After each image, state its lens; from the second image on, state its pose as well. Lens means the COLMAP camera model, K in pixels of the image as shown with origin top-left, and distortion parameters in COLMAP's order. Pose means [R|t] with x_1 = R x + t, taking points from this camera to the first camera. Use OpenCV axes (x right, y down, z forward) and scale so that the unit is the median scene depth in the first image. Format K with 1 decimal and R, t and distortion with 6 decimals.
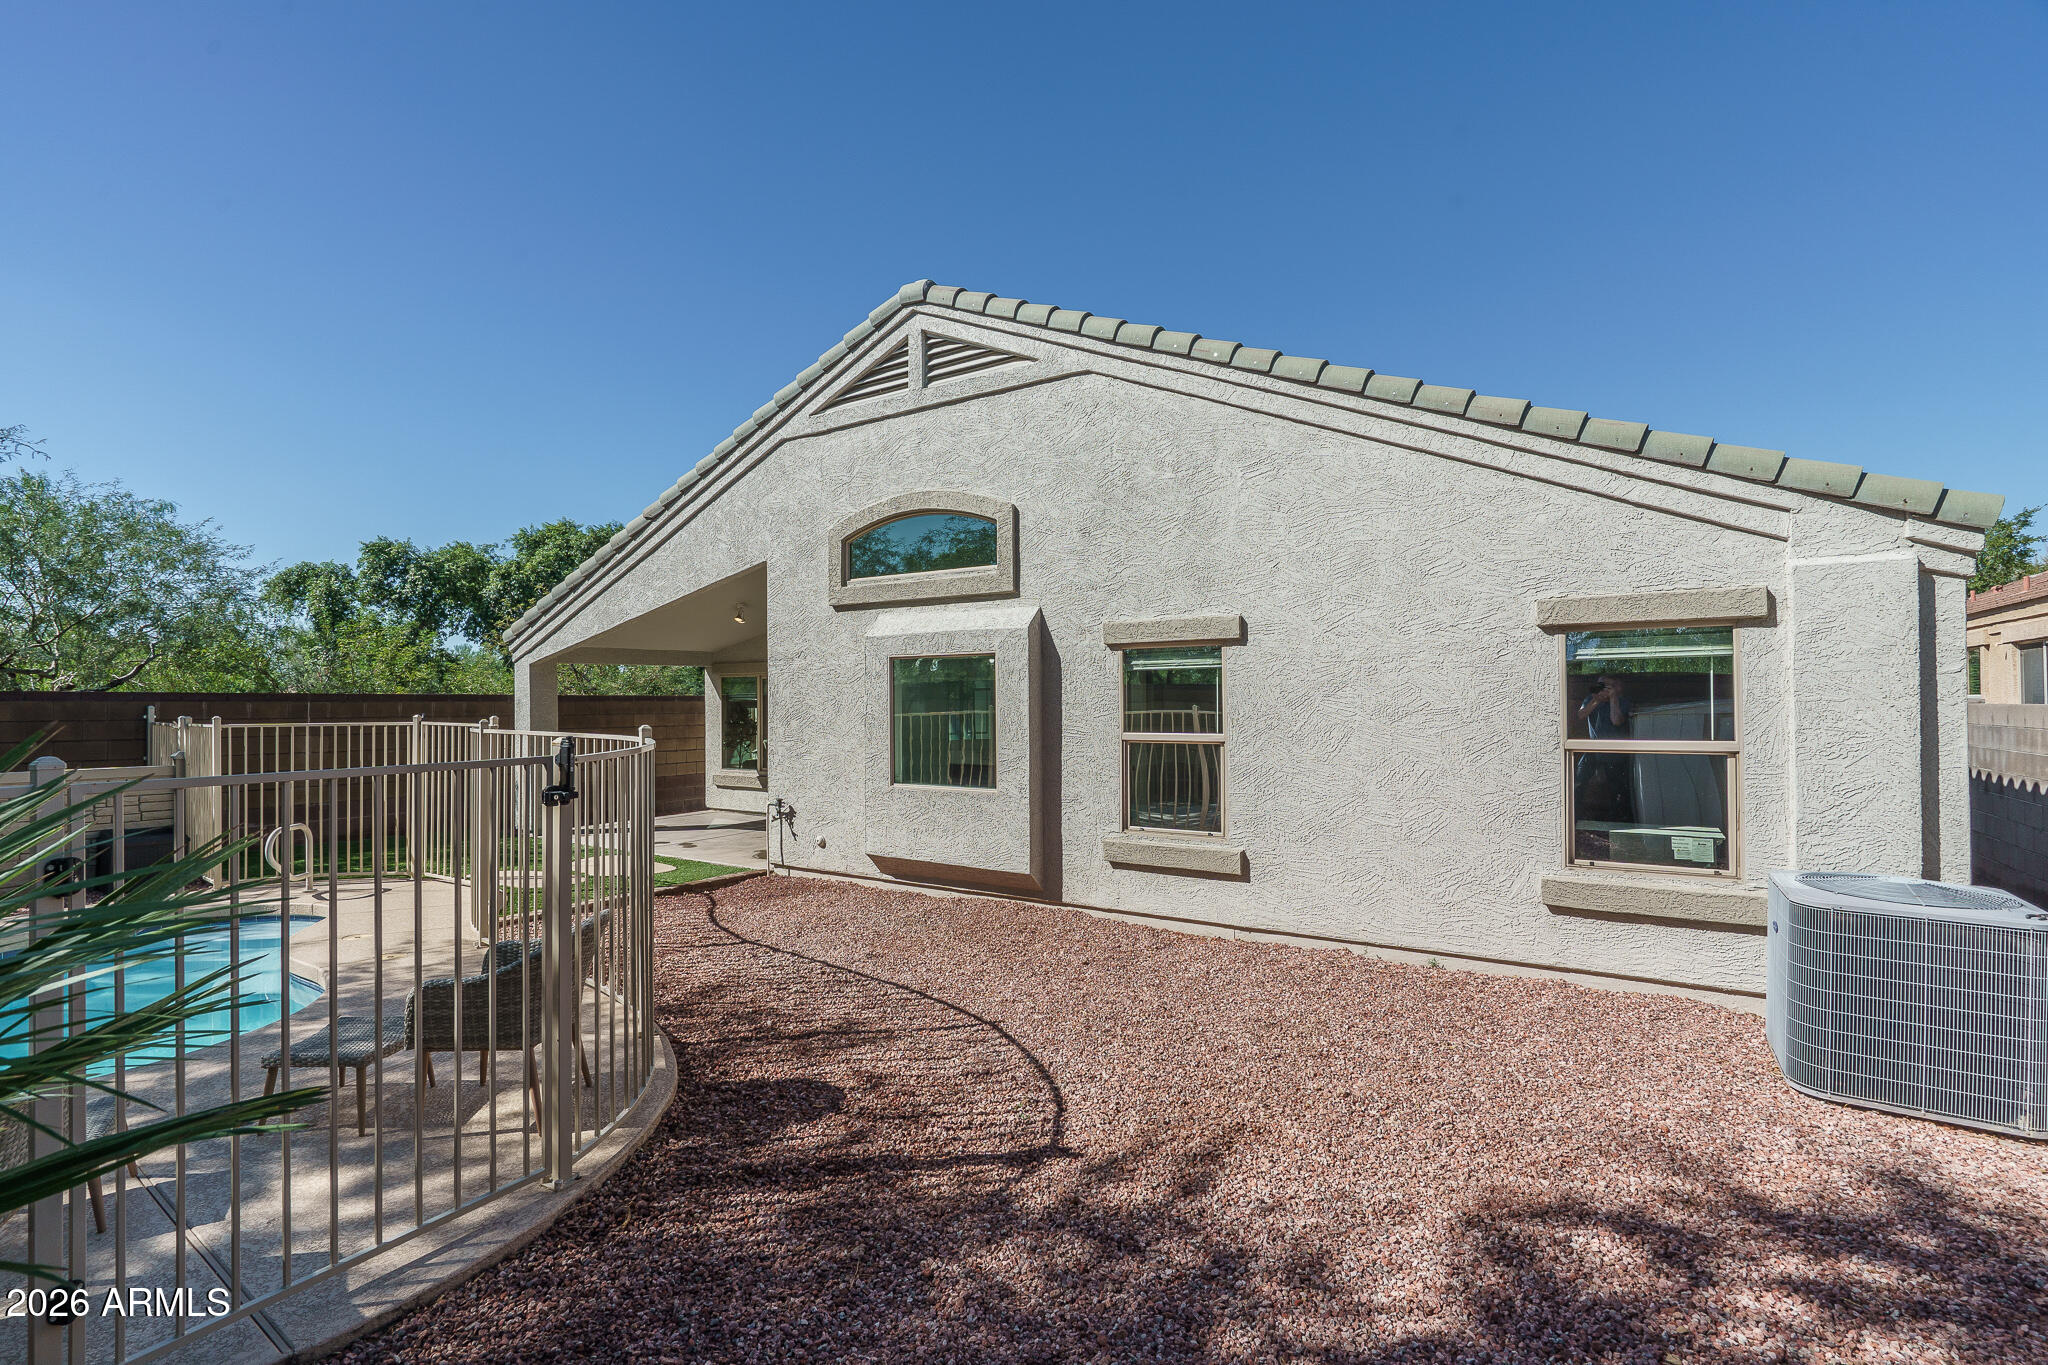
lens RADIAL K [[926.3, 0, 1021.8], [0, 926.3, 693.2], [0, 0, 1]] dist [-0.000484, -0.000085]
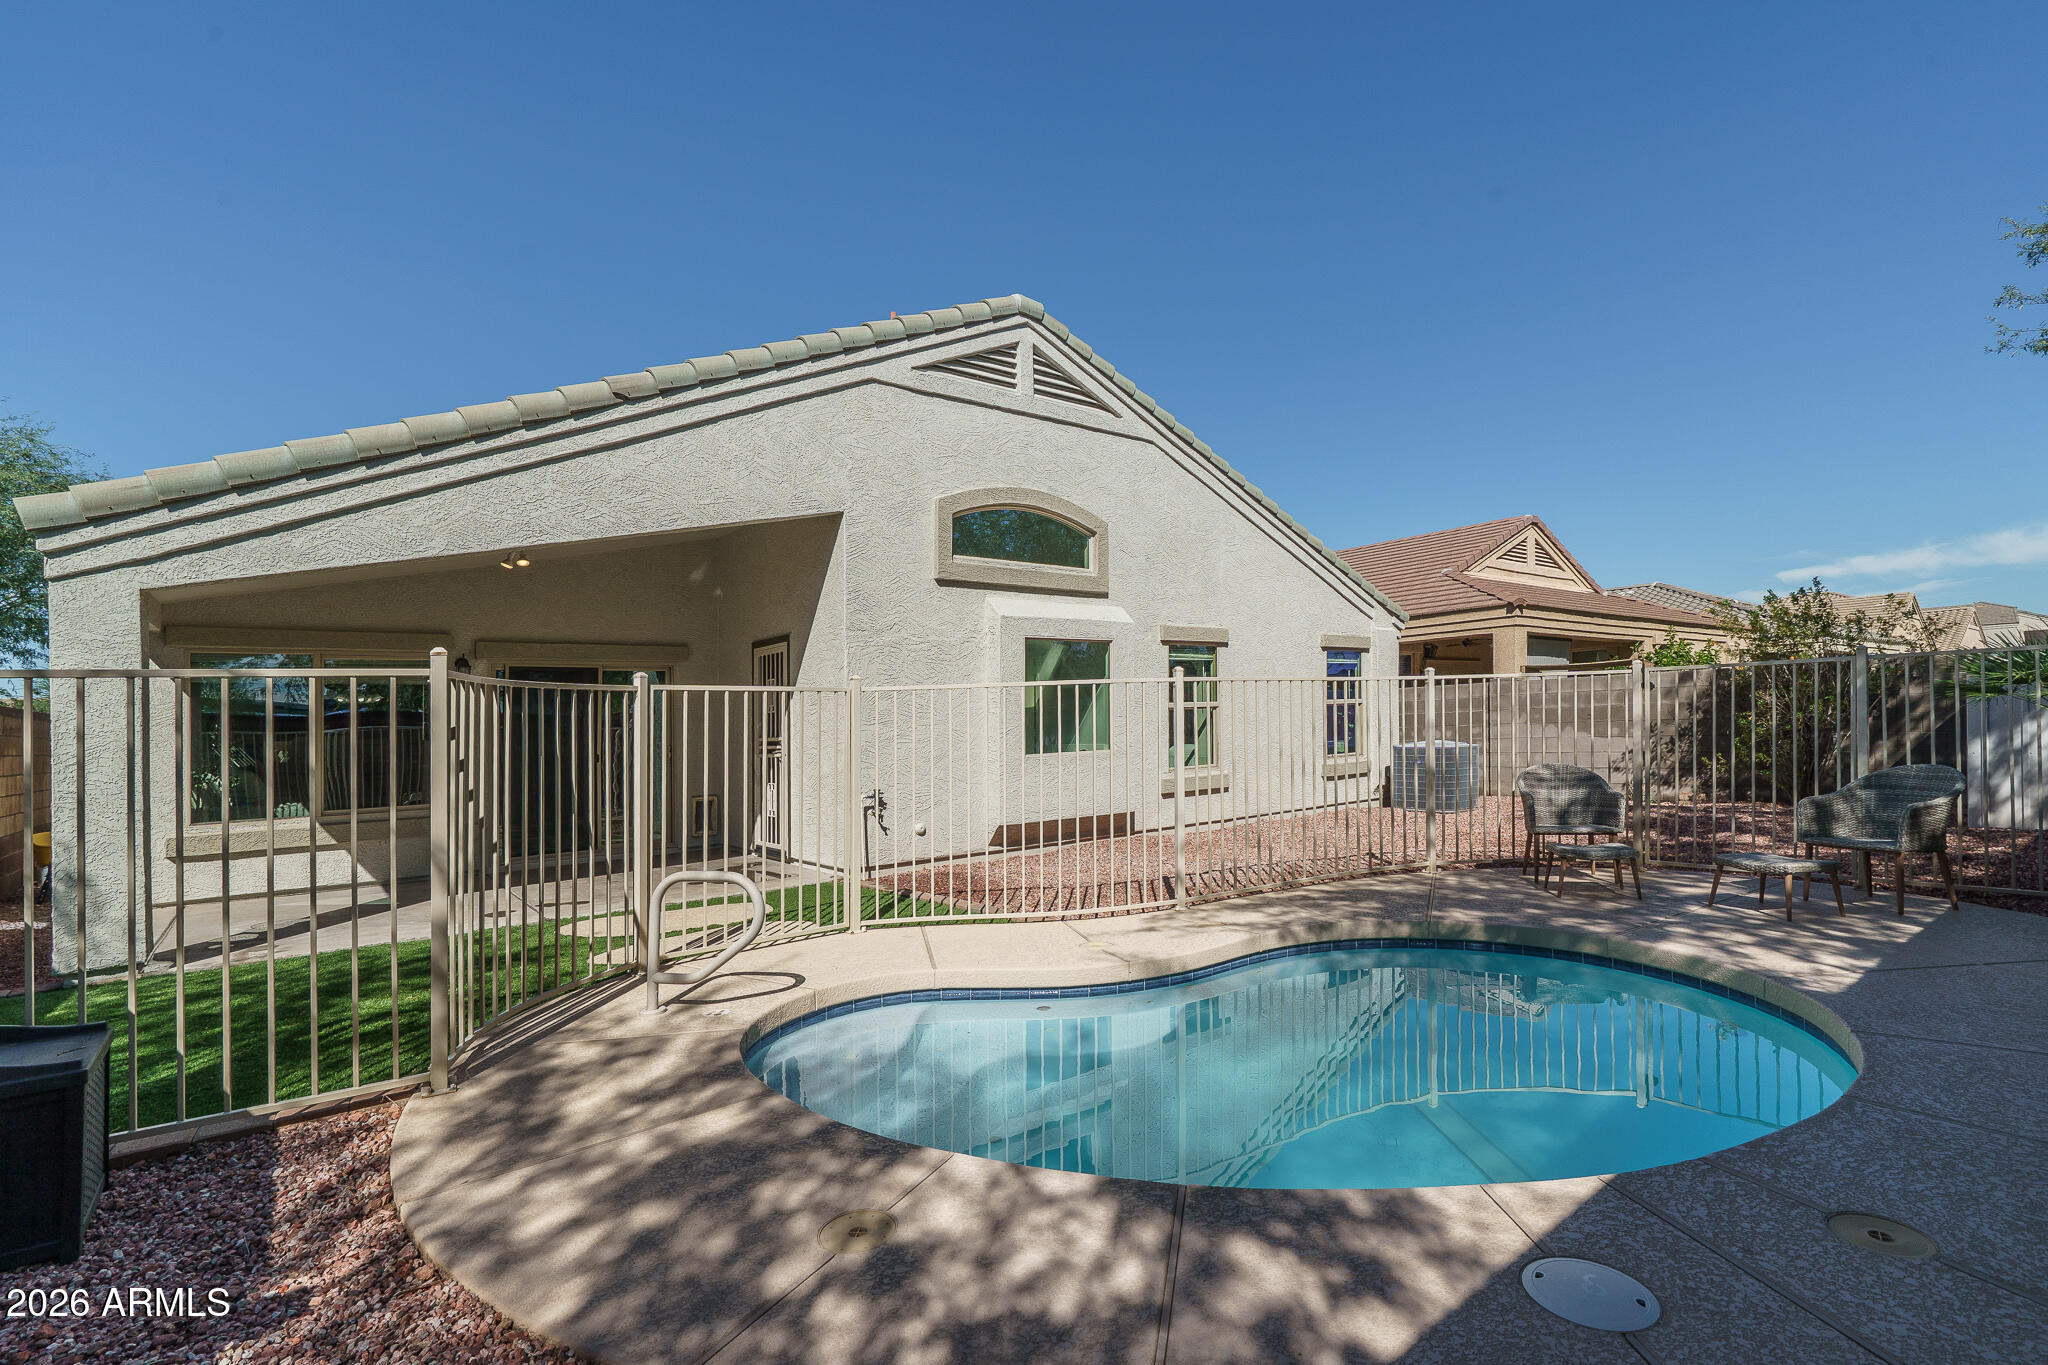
lens RADIAL K [[950.3, 0, 1037.3], [0, 950.3, 688.1], [0, 0, 1]] dist [-0.000664, 0.000194]
pose [[0.320766, 0.027792, 0.946751, -1.086881], [0.023226, 0.999038, -0.037196, 0.055294], [-0.946874, 0.033920, 0.319812, 0.602176]]
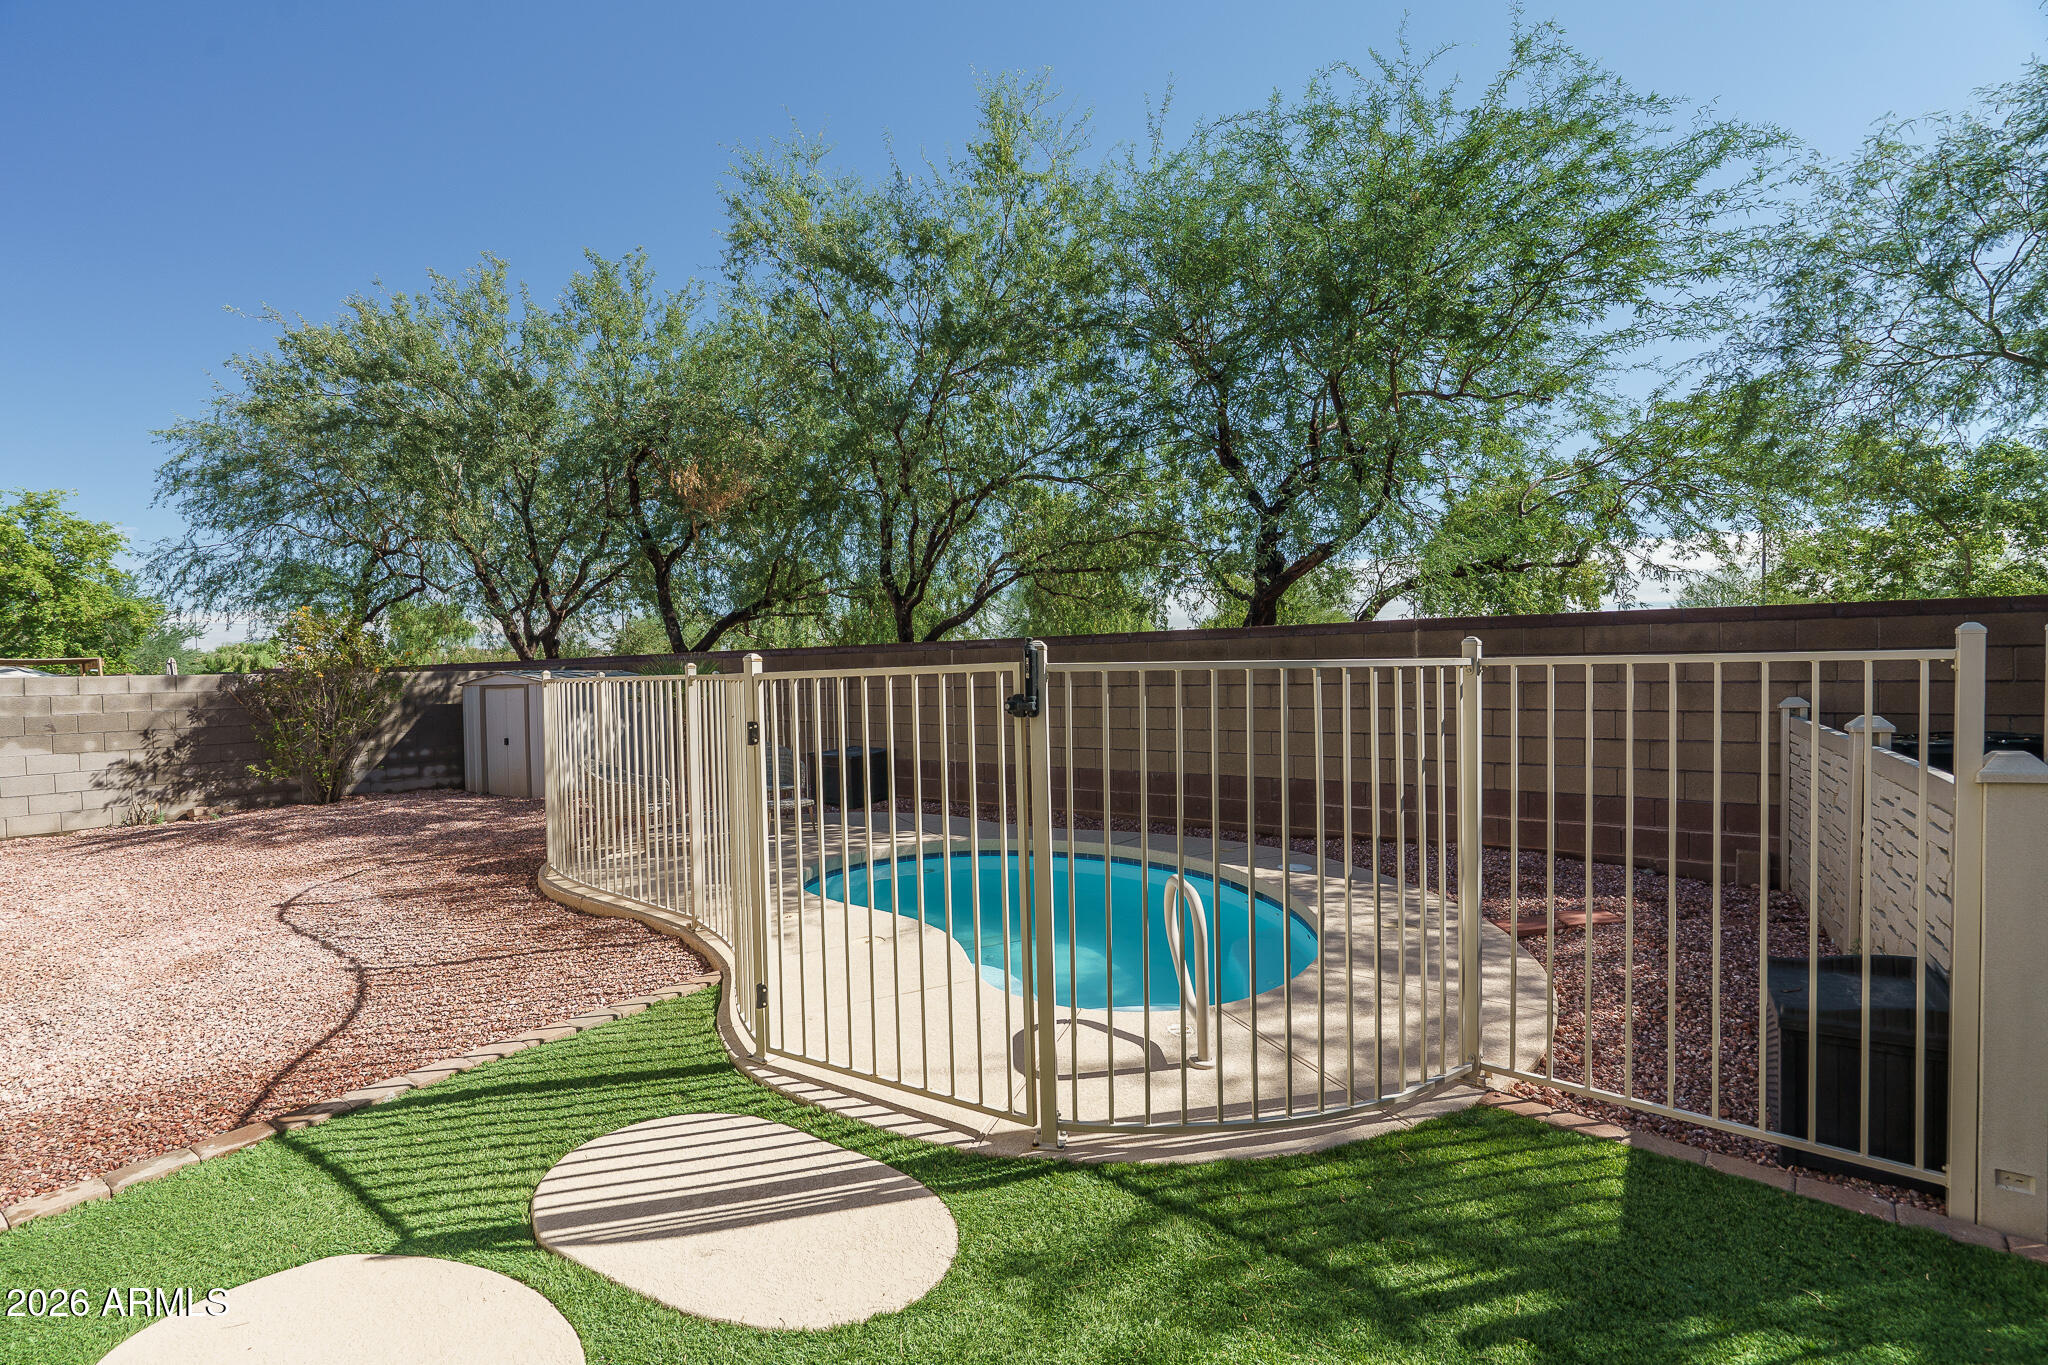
lens RADIAL K [[915.8, 0, 1024.0], [0, 915.8, 682.5], [0, 0, 1]] dist [0.000138, -0.000013]
pose [[-0.999328, 0.018140, 0.031847, -0.650362], [0.018182, 0.999834, 0.001047, 0.033893], [-0.031822, 0.001626, -0.999492, 1.297912]]
